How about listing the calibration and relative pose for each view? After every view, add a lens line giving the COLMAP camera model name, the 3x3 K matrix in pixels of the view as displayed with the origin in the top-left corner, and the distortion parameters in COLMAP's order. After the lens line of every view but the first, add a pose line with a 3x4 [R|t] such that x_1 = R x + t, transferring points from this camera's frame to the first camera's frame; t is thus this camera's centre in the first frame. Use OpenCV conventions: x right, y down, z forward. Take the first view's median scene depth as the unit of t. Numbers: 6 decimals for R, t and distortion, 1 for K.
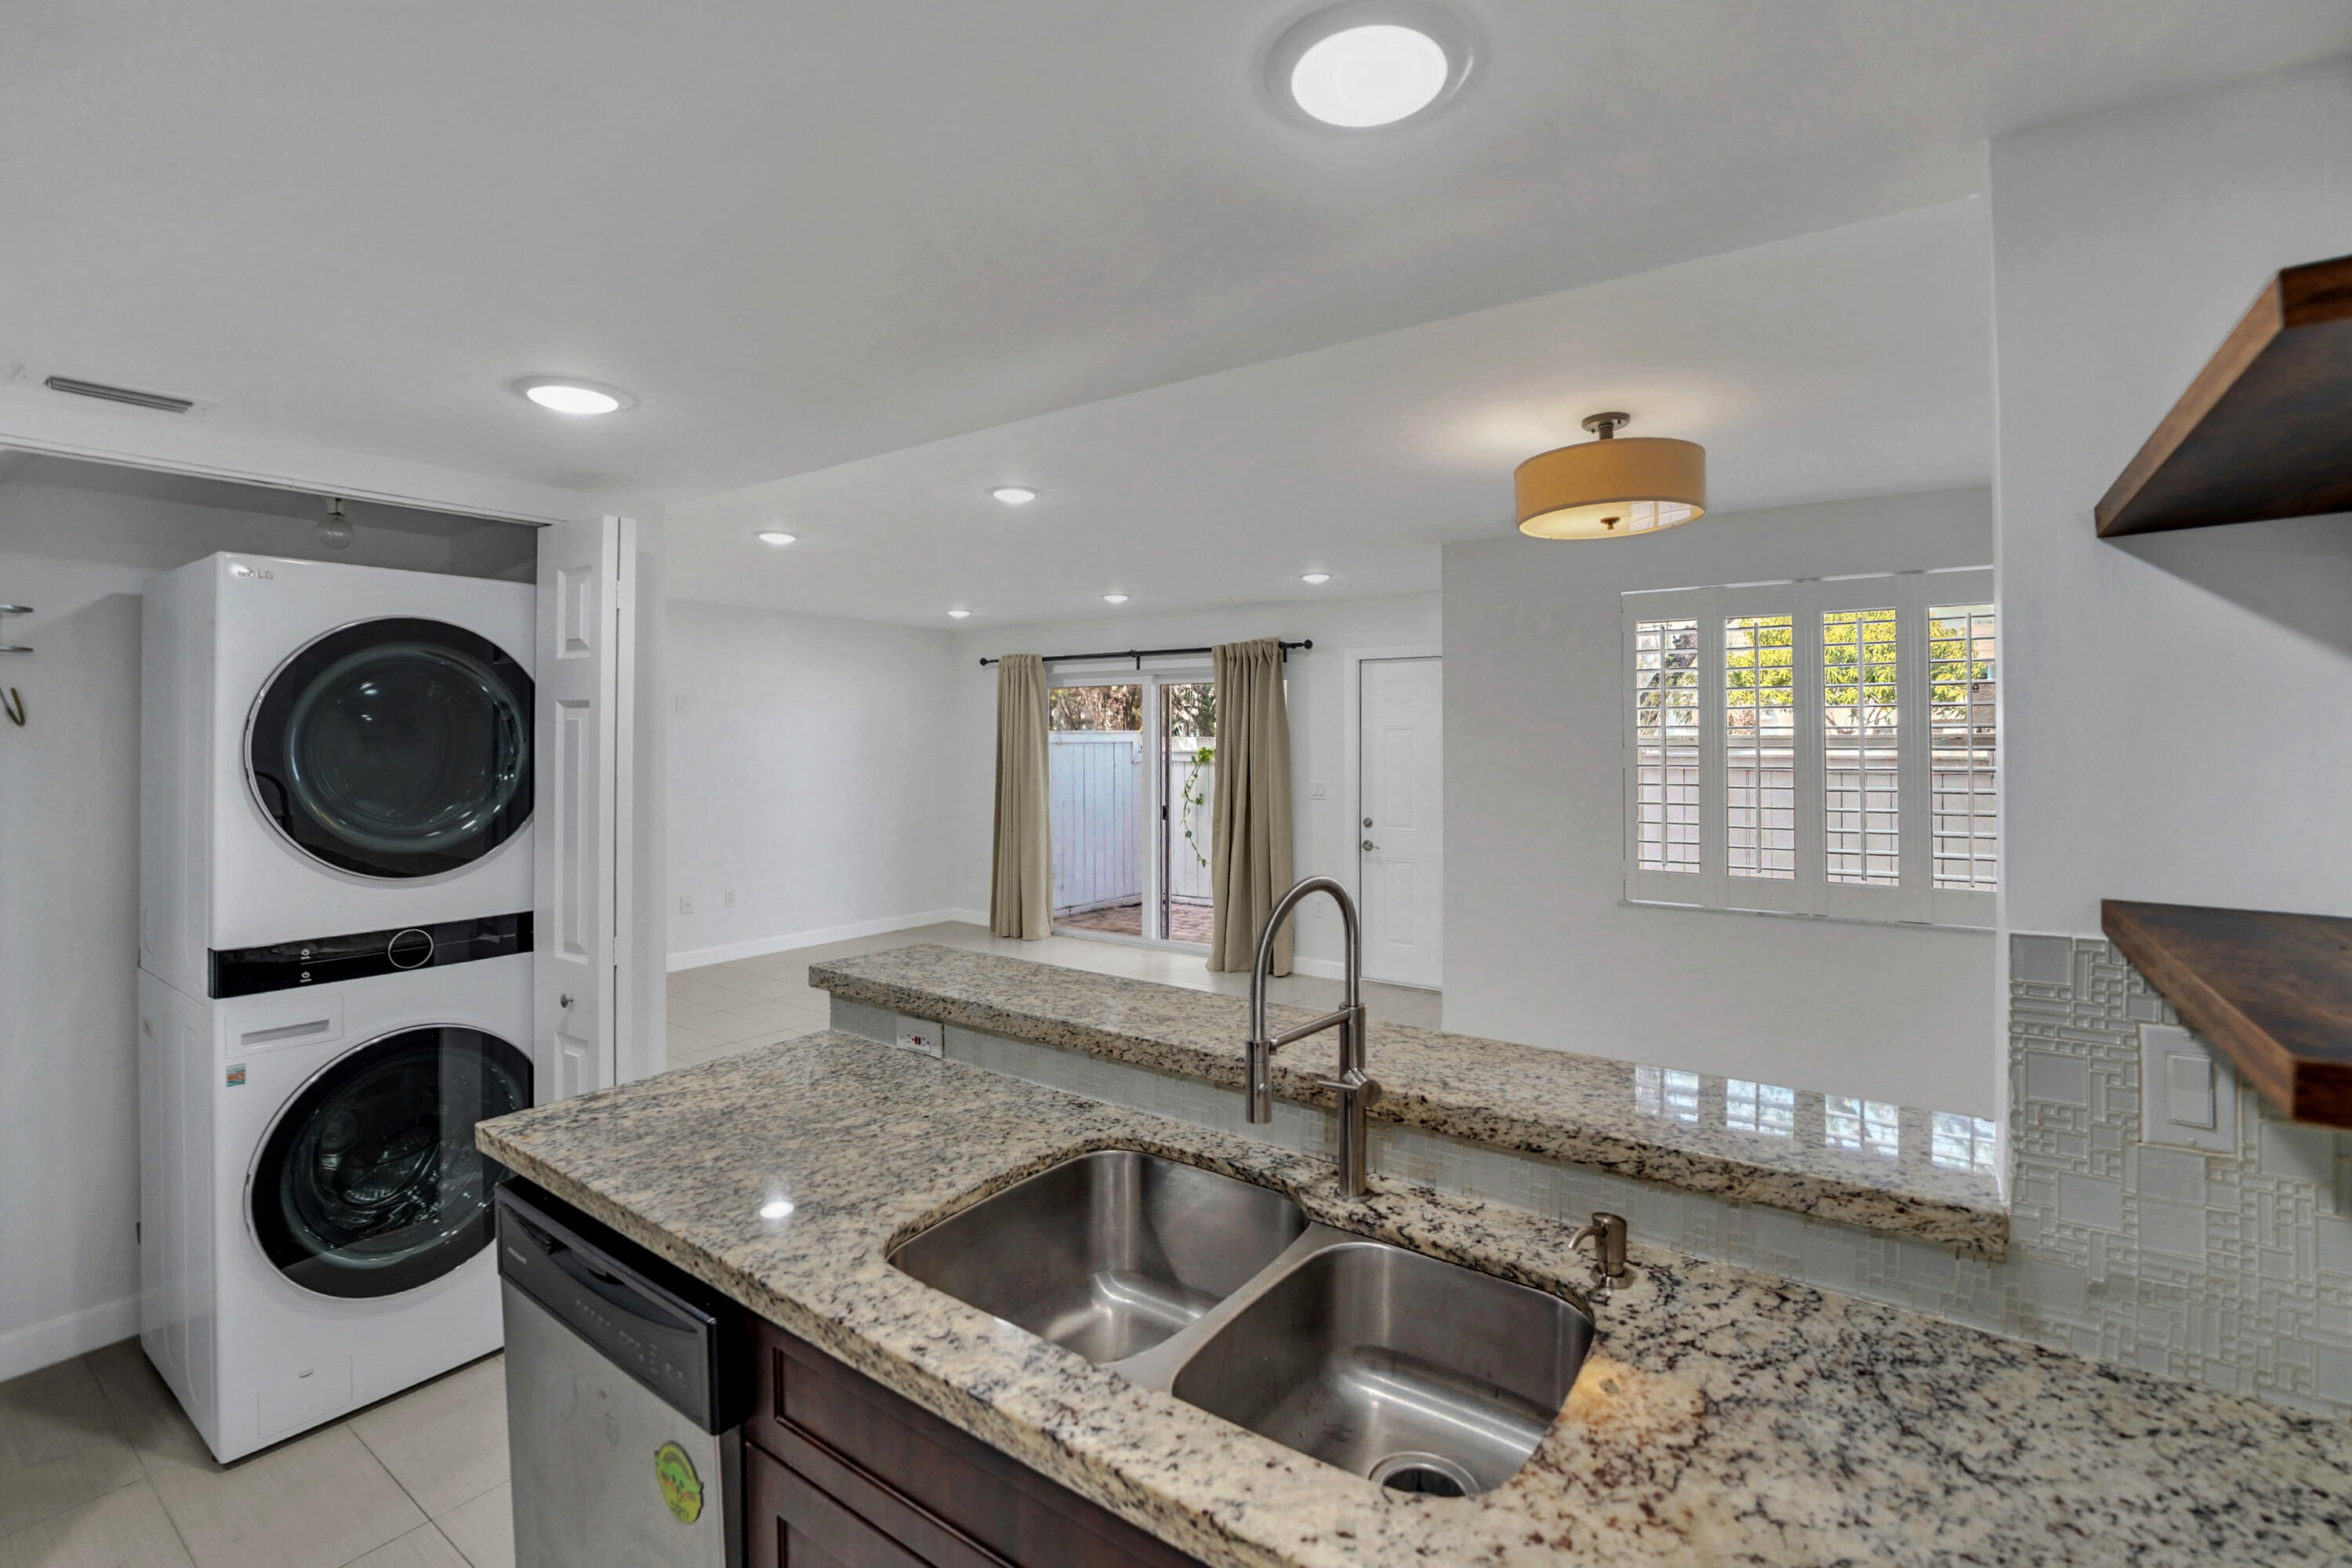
lens RADIAL K [[1007.0, 0, 1211.0], [0, 1007.0, 733.8], [0, 0, 1]] dist [-0.022329, -0.001738]
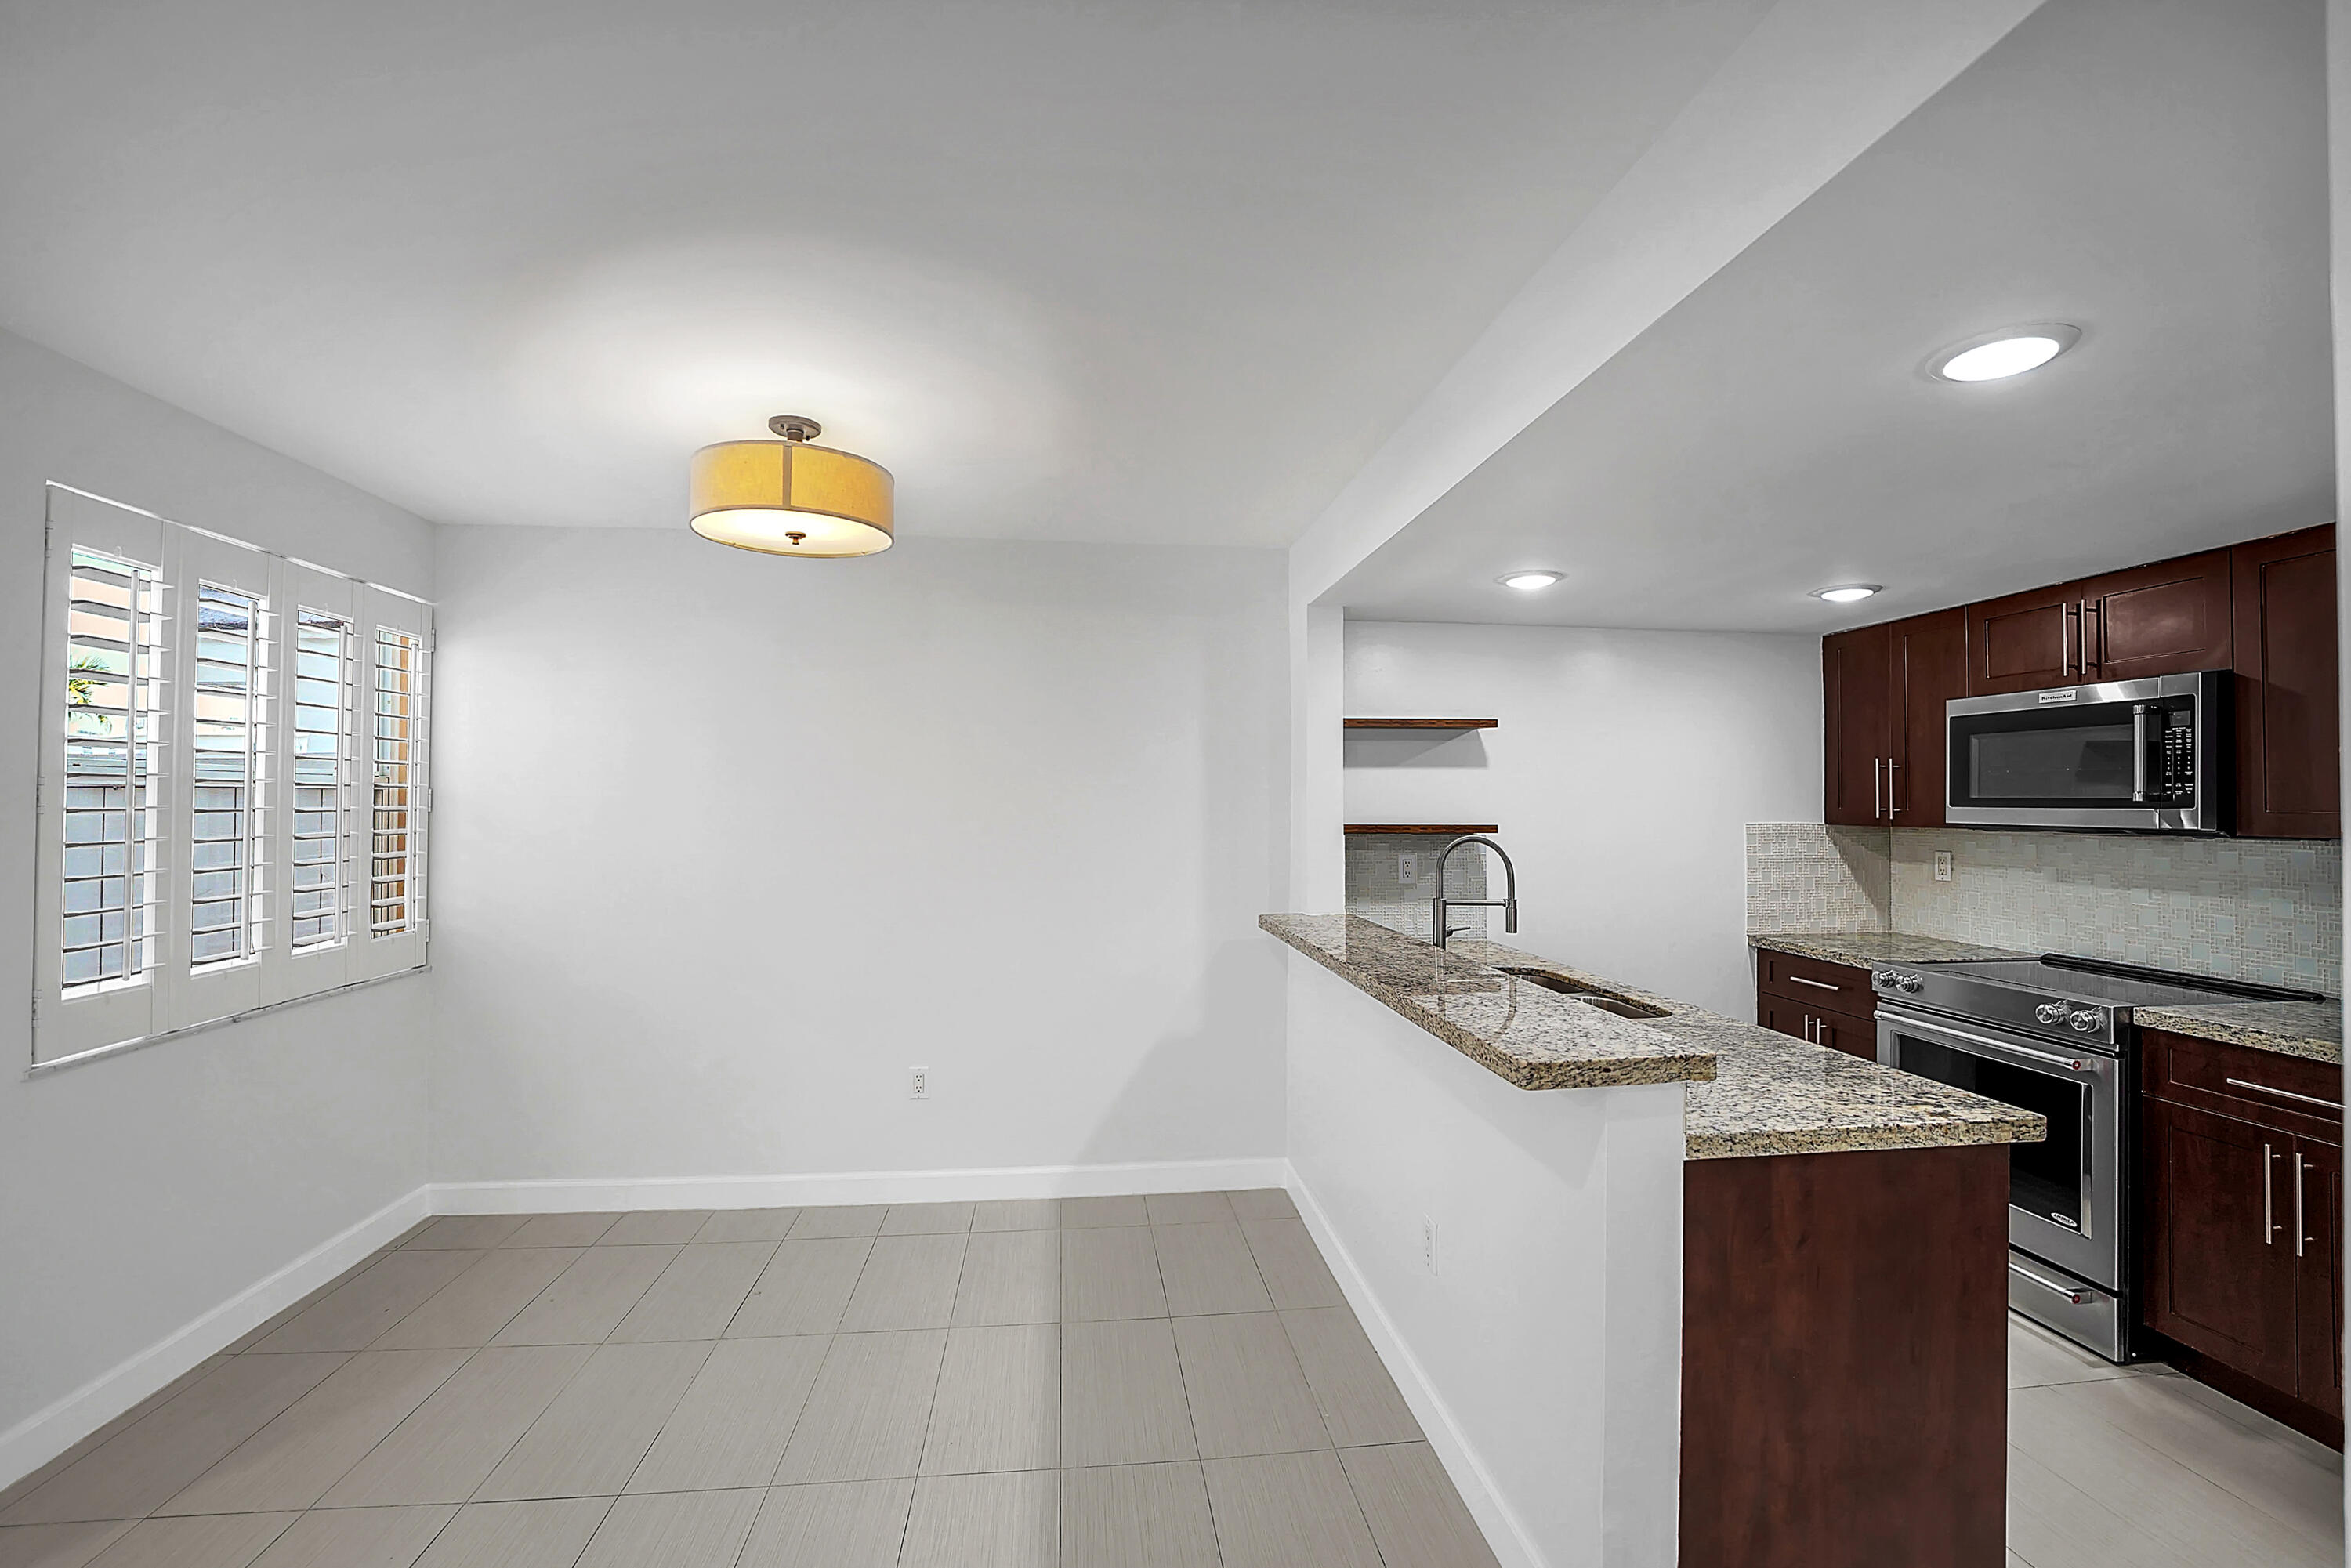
lens RADIAL K [[992.5, 0, 1182.9], [0, 992.5, 782.6], [0, 0, 1]] dist [-0.021277, 0.002342]
pose [[-0.658785, 0.014244, 0.752197, -0.170959], [-0.010281, 0.999557, -0.027932, 0.013122], [-0.752261, -0.026135, -0.658346, 0.441778]]
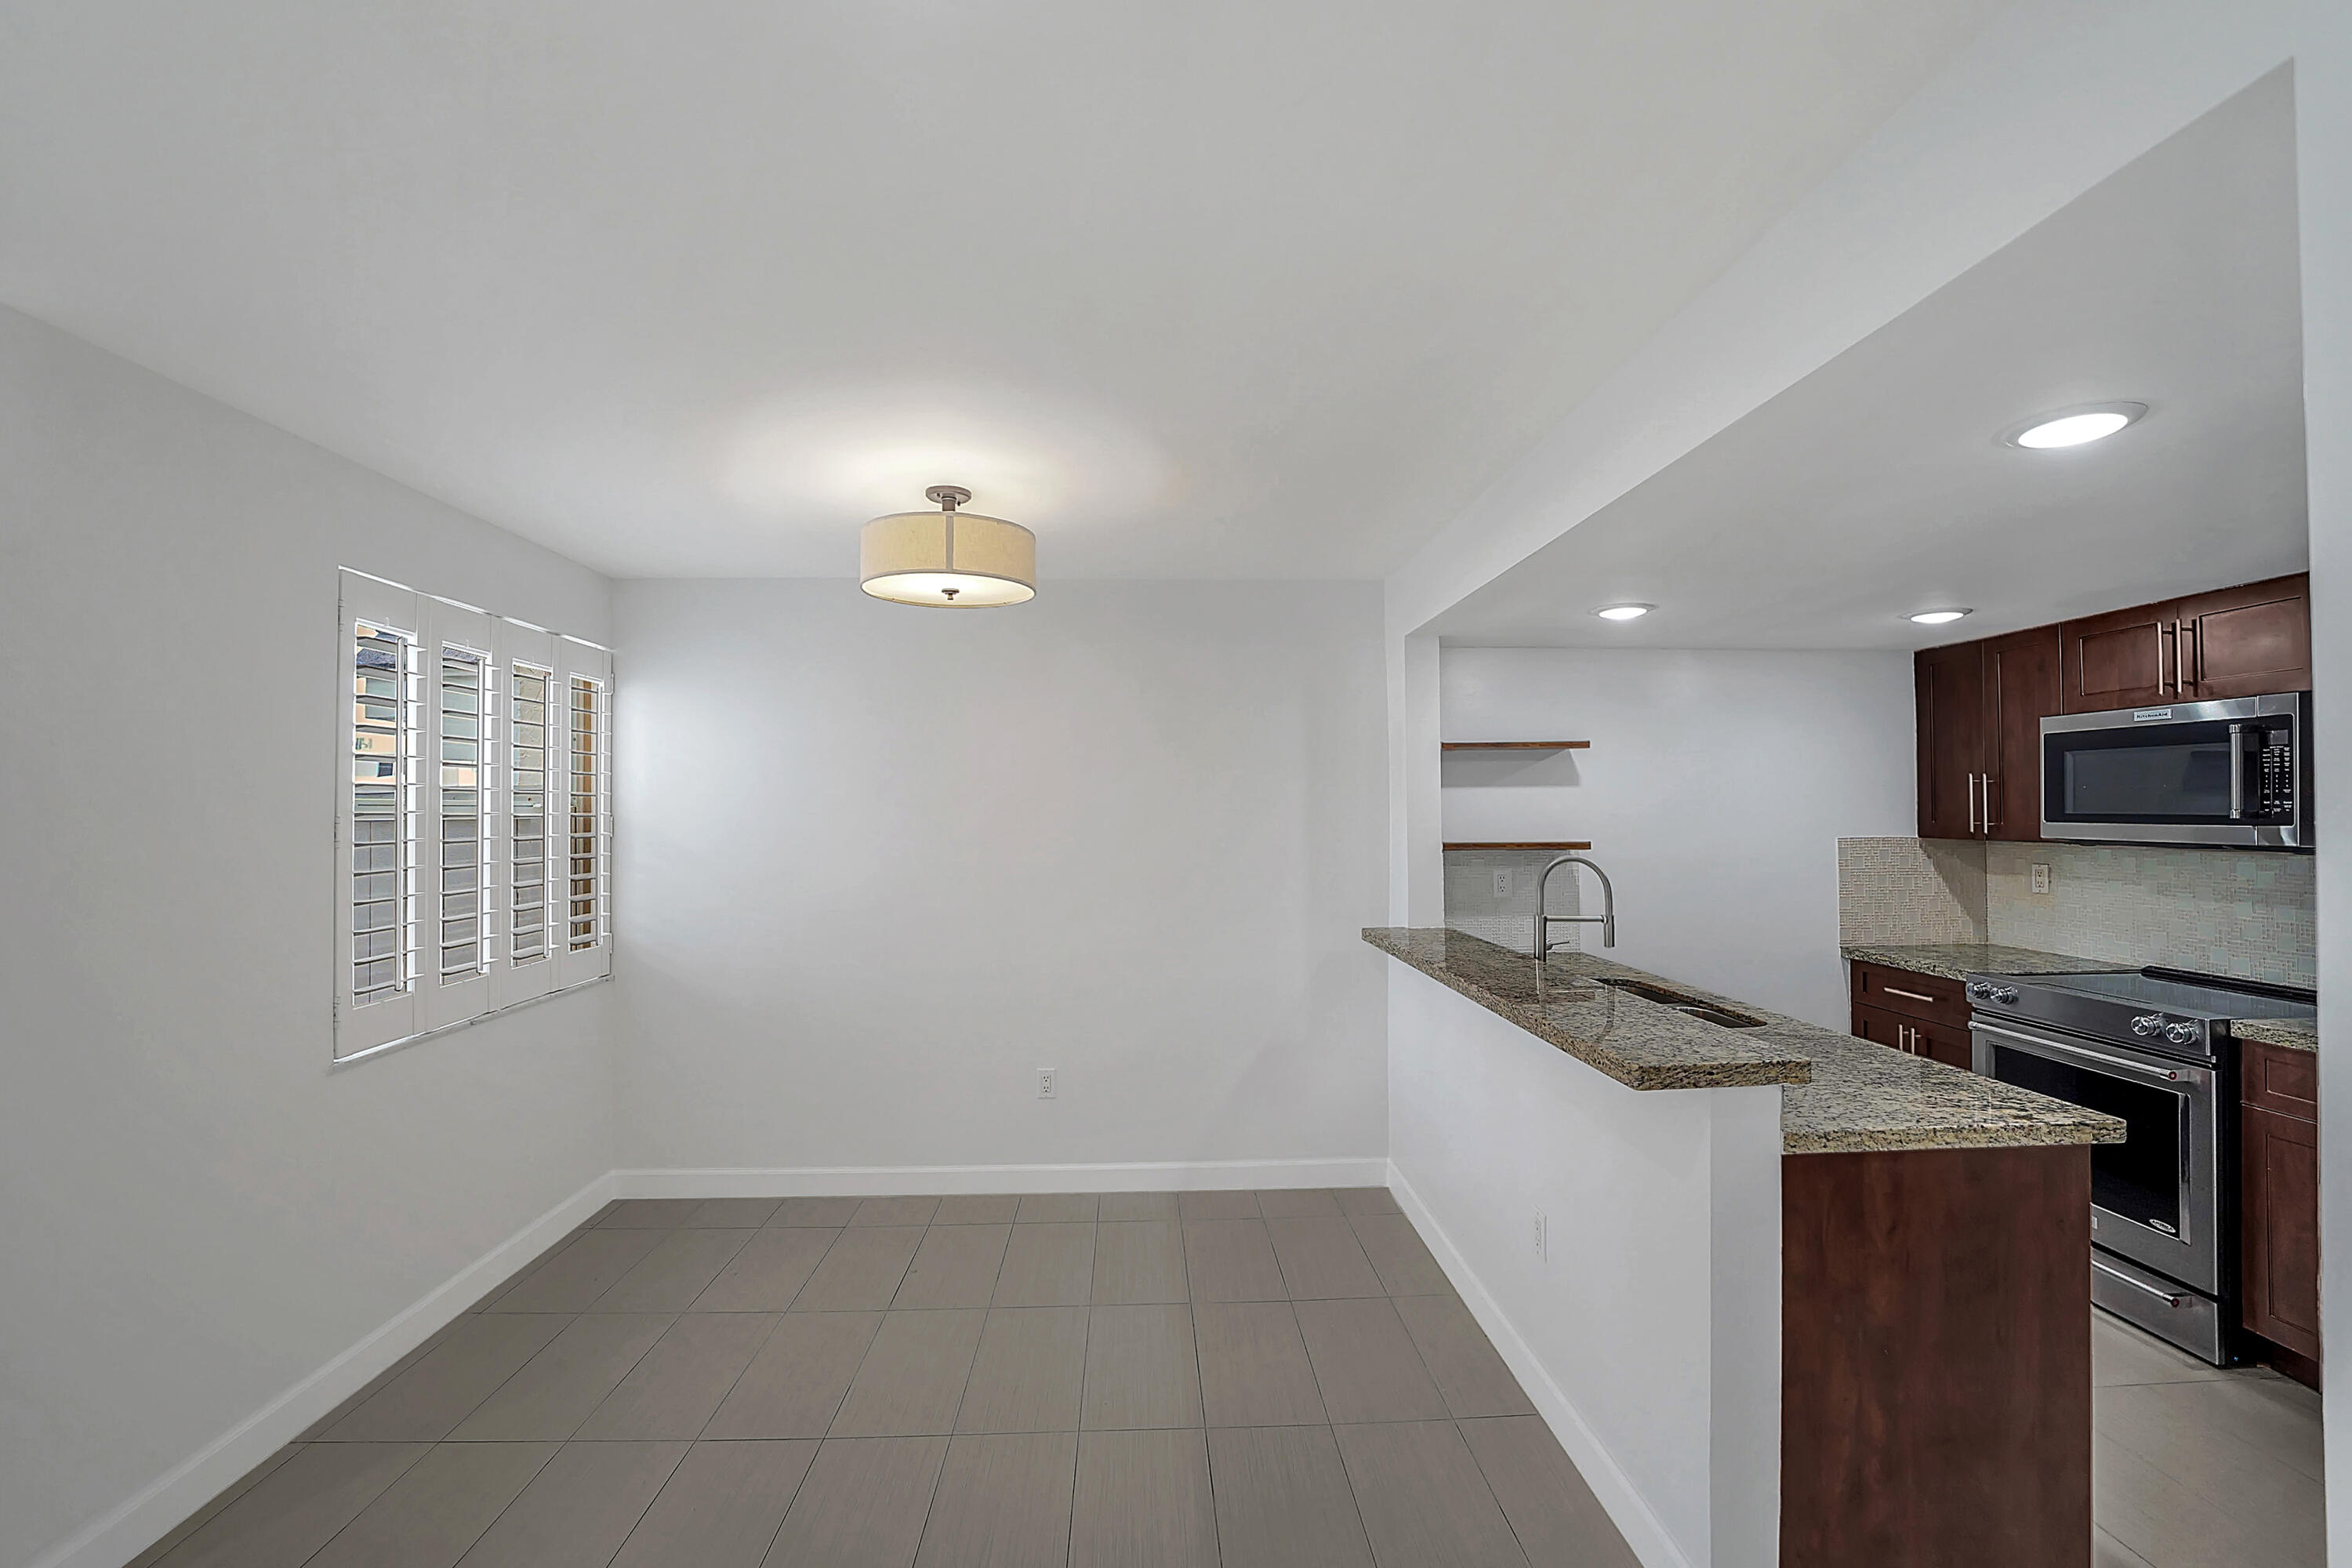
lens RADIAL K [[993.0, 0, 1181.3], [0, 993.0, 788.9], [0, 0, 1]] dist [-0.021277, 0.002342]
pose [[-0.604703, 0.020637, 0.796184, -0.182688], [-0.001869, 0.999625, -0.027330, 0.006866], [-0.796449, -0.018014, -0.604437, 0.474359]]
